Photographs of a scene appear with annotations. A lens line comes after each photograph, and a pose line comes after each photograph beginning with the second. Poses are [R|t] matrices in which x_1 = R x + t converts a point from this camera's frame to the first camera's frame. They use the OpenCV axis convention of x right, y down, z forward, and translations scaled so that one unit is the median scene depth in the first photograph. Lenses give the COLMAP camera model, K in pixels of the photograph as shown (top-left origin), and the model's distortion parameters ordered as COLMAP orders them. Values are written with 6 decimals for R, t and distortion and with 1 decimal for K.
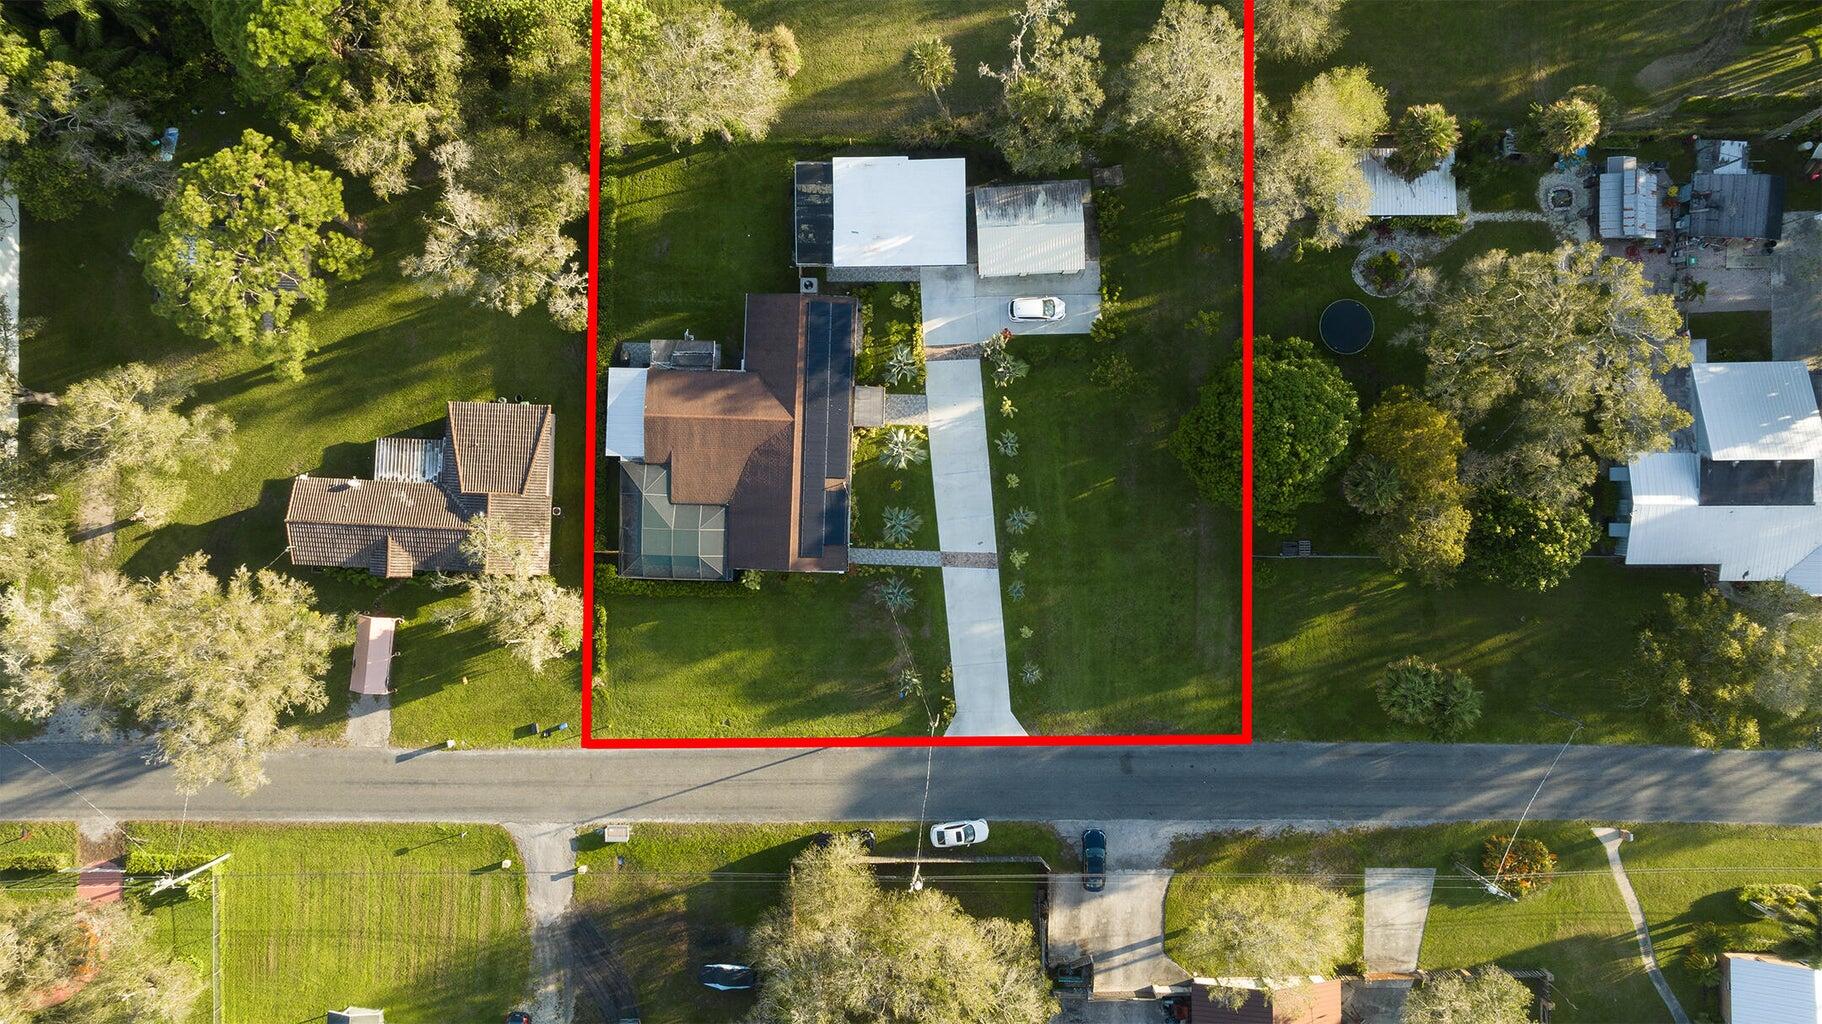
lens RADIAL K [[1277.7, 0, 911.0], [0, 1277.7, 512.0], [0, 0, 1]] dist [0.002202, 0.001732]
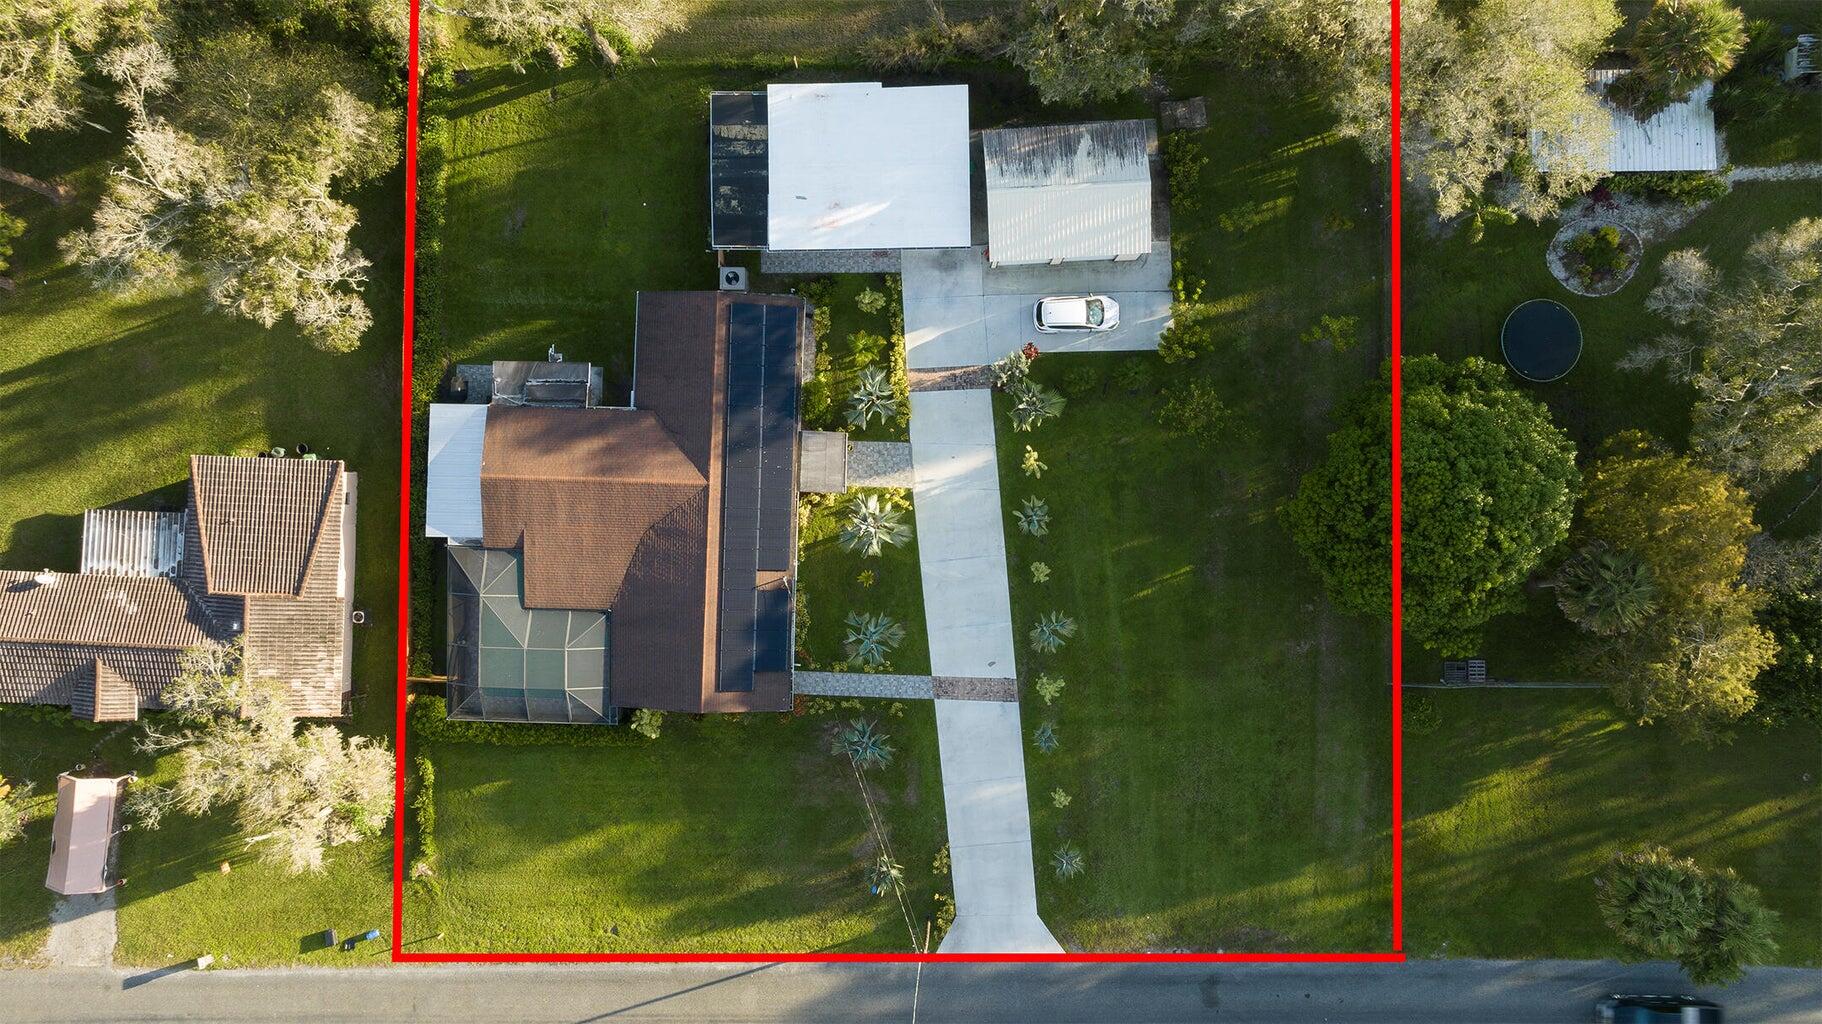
lens RADIAL K [[1271.7, 0, 911.0], [0, 1271.7, 512.0], [0, 0, 1]] dist [-0.032277, 0.049162]
pose [[0.999998, -0.001302, -0.001333, 0.013199], [0.001304, 0.999998, 0.001506, -0.056696], [0.001331, -0.001508, 0.999998, 0.339148]]
